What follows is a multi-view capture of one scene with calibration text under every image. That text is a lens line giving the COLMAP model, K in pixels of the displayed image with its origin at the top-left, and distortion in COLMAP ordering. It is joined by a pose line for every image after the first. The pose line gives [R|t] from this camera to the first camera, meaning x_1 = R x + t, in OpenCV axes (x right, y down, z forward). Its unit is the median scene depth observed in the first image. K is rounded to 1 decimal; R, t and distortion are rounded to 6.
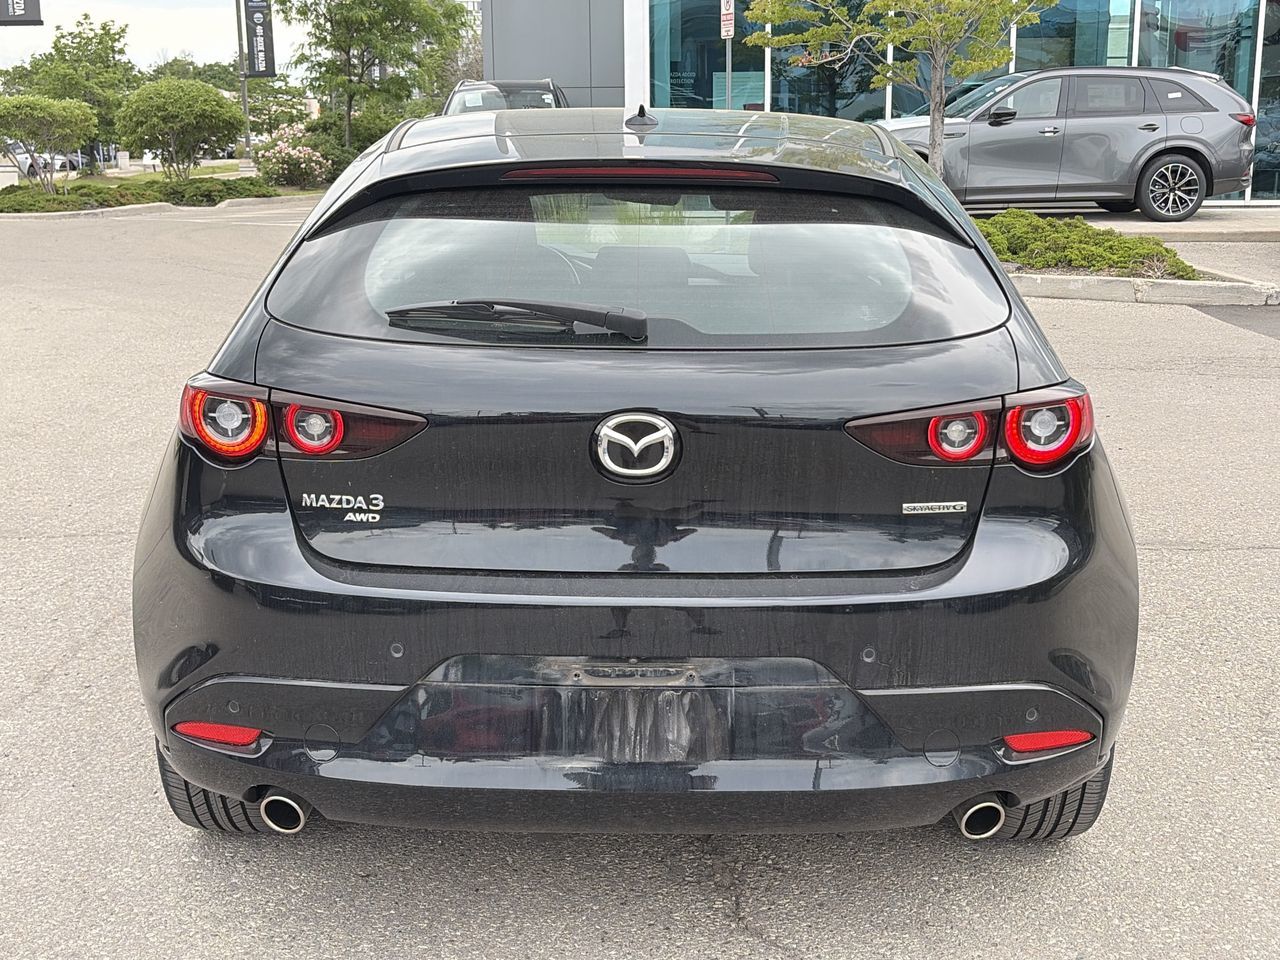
lens RADIAL K [[1568.2, 0, 643.4], [0, 1568.2, 483.7], [0, 0, 1]] dist [0.092973, -0.226918]
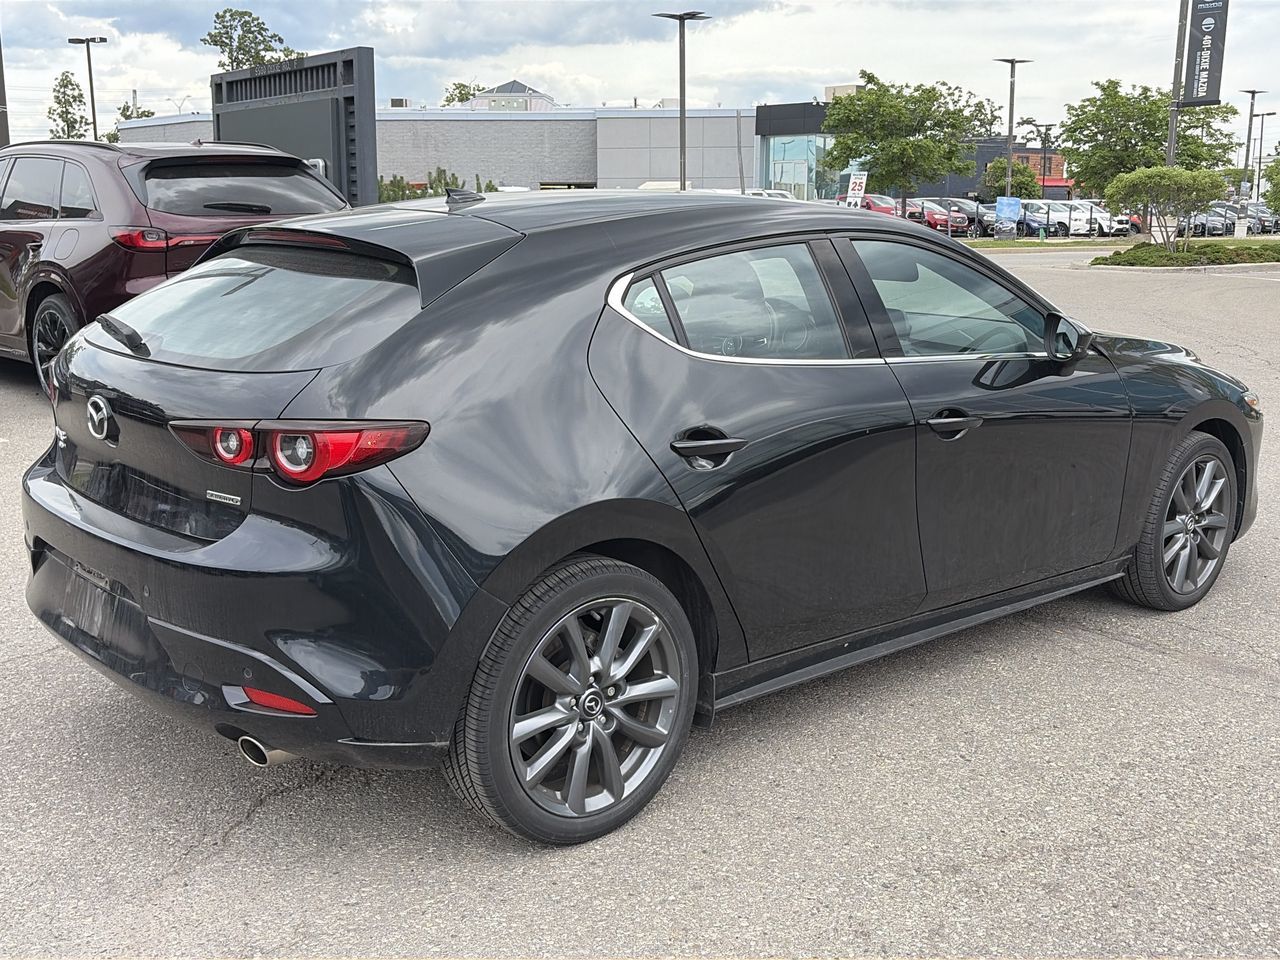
lens RADIAL K [[1366.7, 0, 640.0], [0, 1366.7, 480.0], [0, 0, 1]] dist [0.031229, -0.050485]
pose [[0.681245, 0.157187, -0.714980, 1.229156], [-0.167546, 0.984230, 0.056740, -0.121384], [0.712624, 0.081138, 0.696838, 0.452011]]
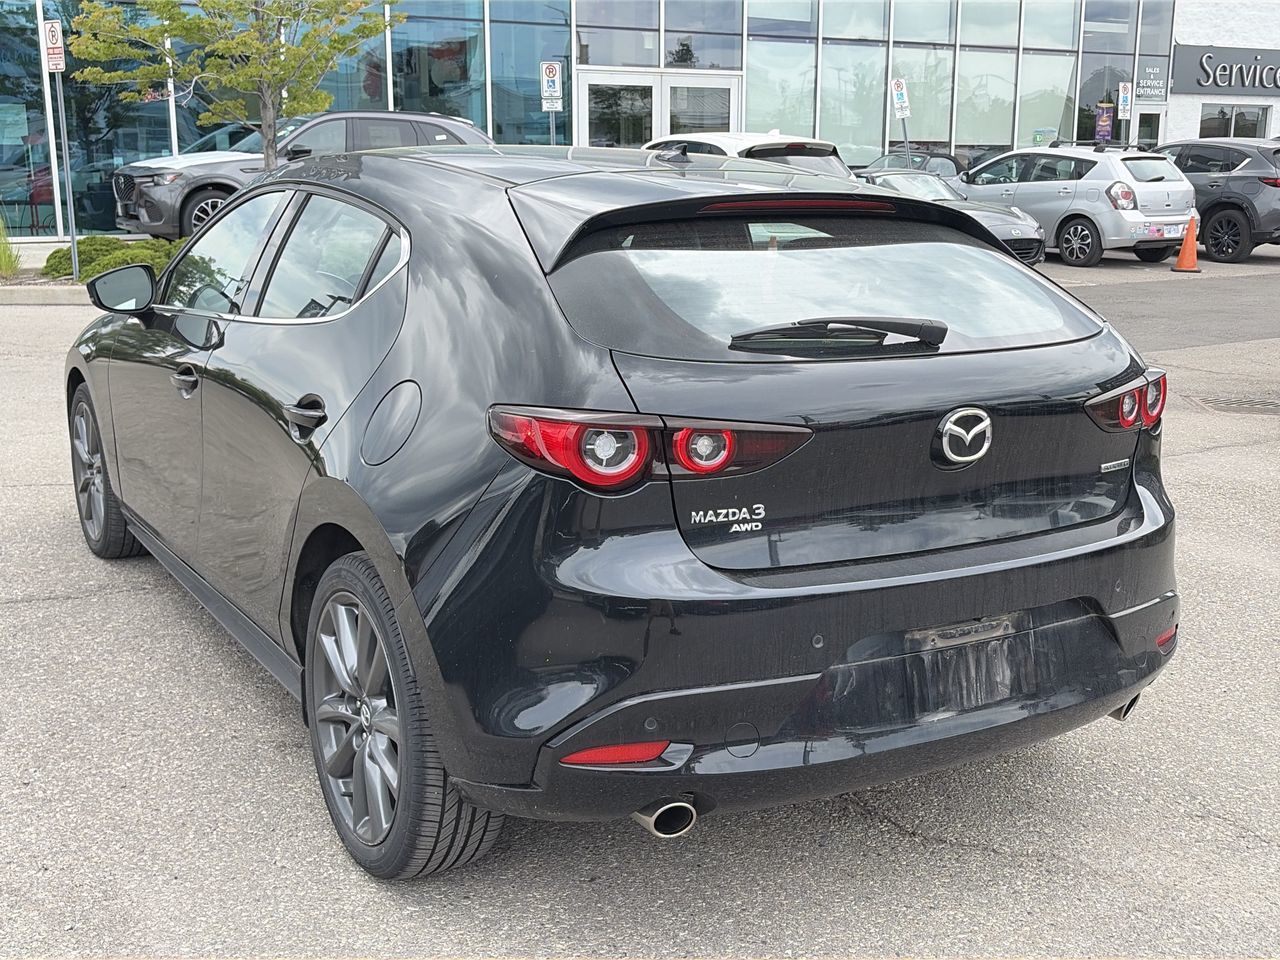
lens RADIAL K [[1447.2, 0, 633.2], [0, 1447.2, 458.5], [0, 0, 1]] dist [0.026823, -0.035899]
pose [[0.857714, -0.096892, 0.504915, -0.736937], [0.107337, 0.994187, 0.008444, -0.041695], [-0.502798, 0.046953, 0.863128, 0.185243]]
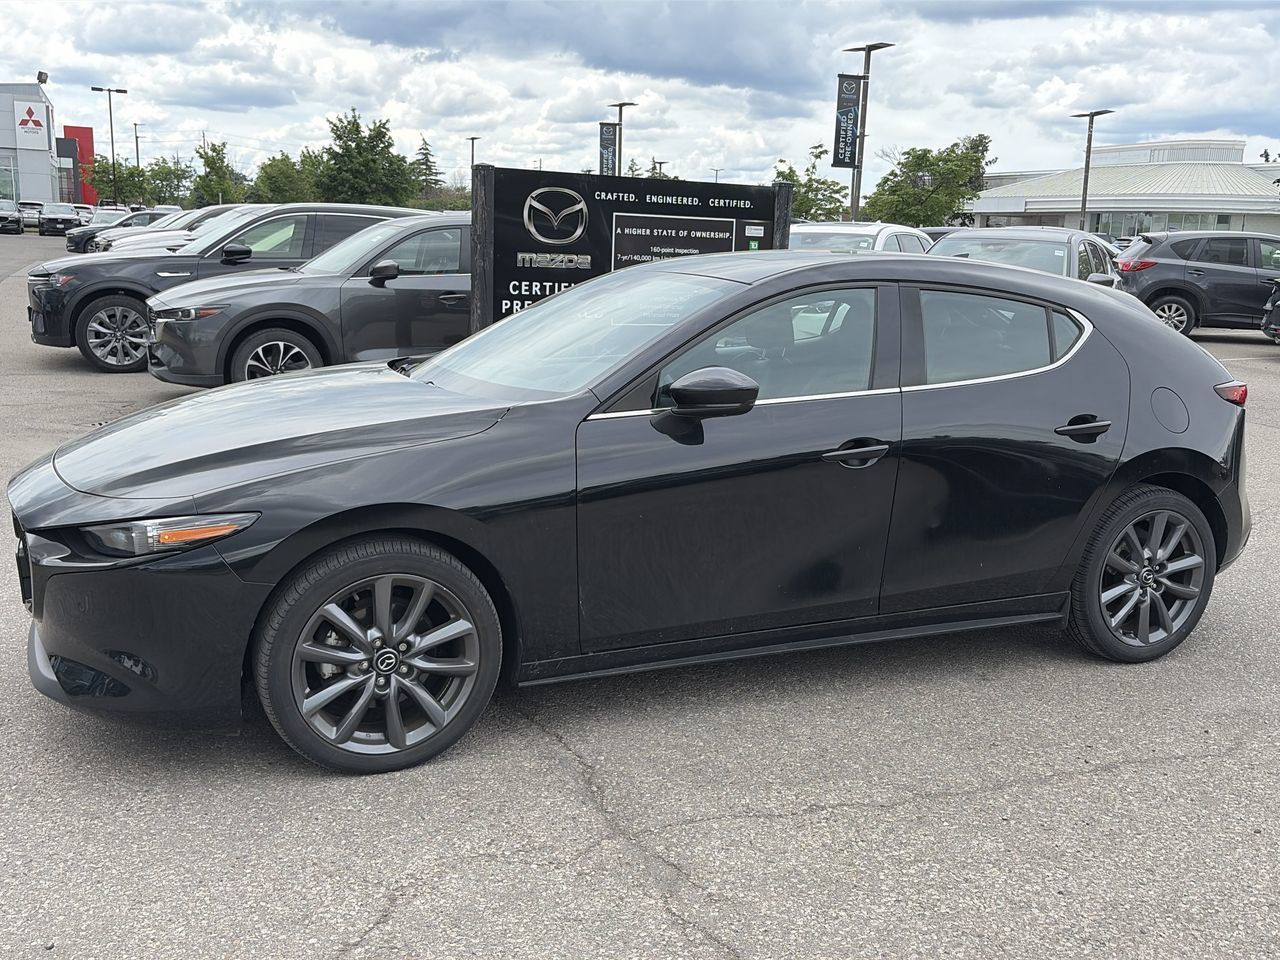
lens RADIAL K [[1208.8, 0, 639.8], [0, 1208.8, 477.4], [0, 0, 1]] dist [0.028427, -0.005457]
pose [[-0.415547, -0.186466, 0.890253, -1.587669], [0.165016, 0.947064, 0.275390, -0.593942], [-0.894478, 0.261343, -0.362780, 2.564351]]
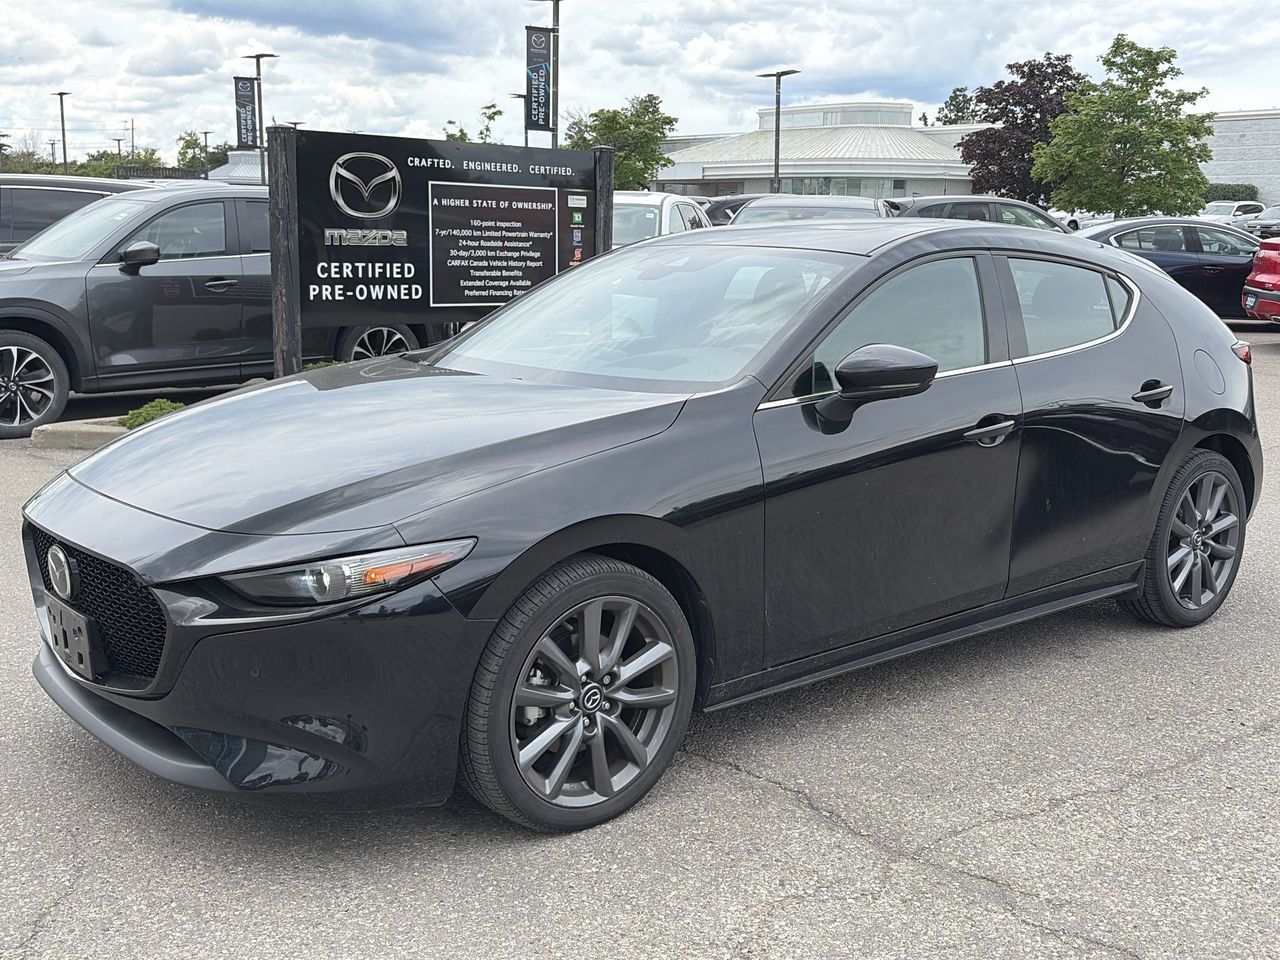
lens RADIAL K [[1366.7, 0, 640.0], [0, 1366.7, 480.0], [0, 0, 1]] dist [0.031229, -0.050485]
pose [[-0.646263, -0.149617, 0.748304, -1.302982], [0.150792, 0.936220, 0.317419, -0.682675], [-0.748068, 0.317974, -0.582483, 3.035840]]
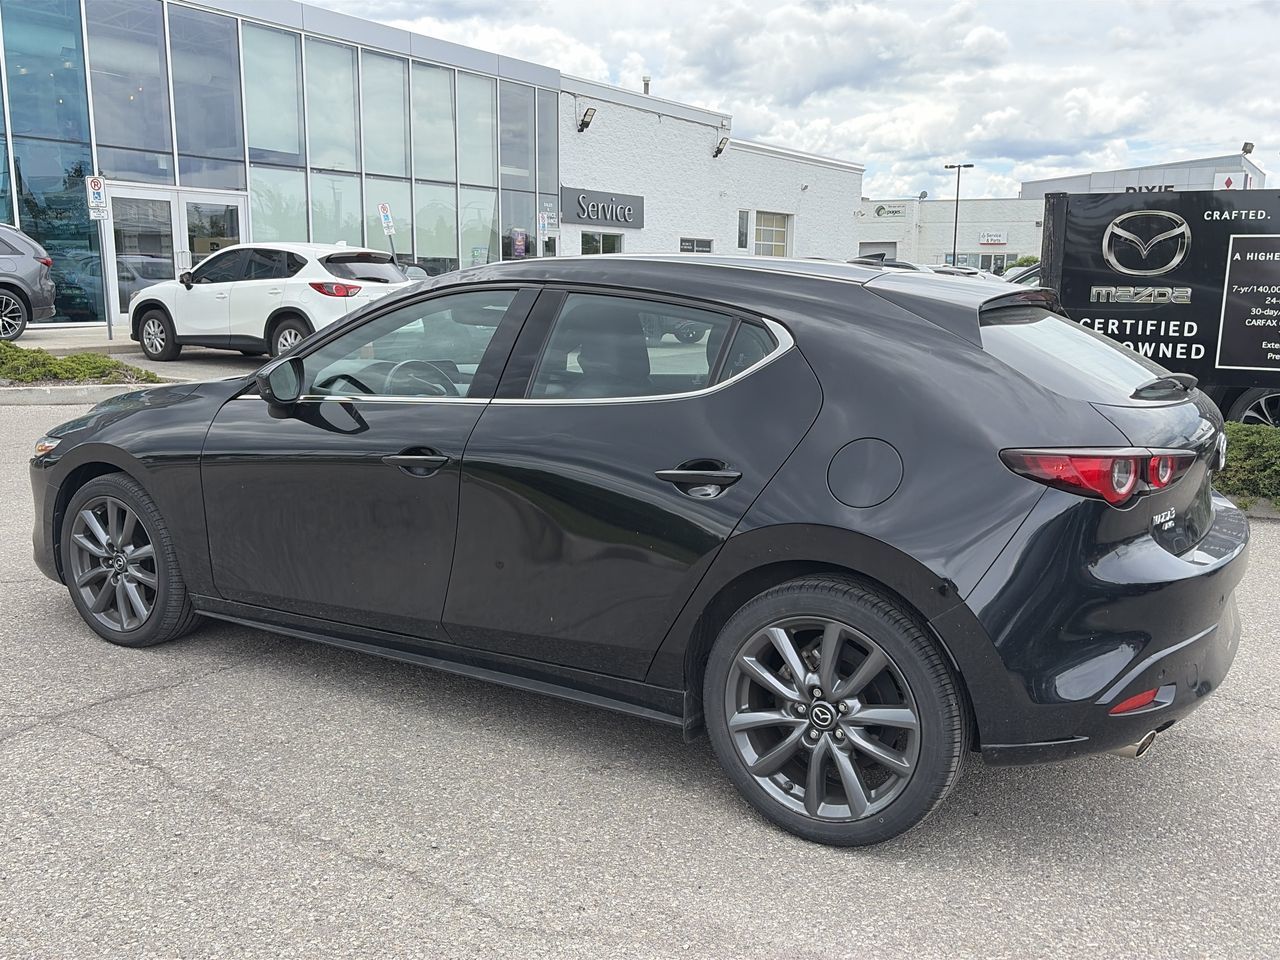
lens RADIAL K [[1145.8, 0, 640.0], [0, 1145.8, 480.0], [0, 0, 1]] dist [0.020503, 0.001094]
pose [[0.518354, -0.140446, 0.843555, -1.352227], [0.175037, 0.982962, 0.056098, -0.169433], [-0.837061, 0.118574, 0.534105, 0.831659]]
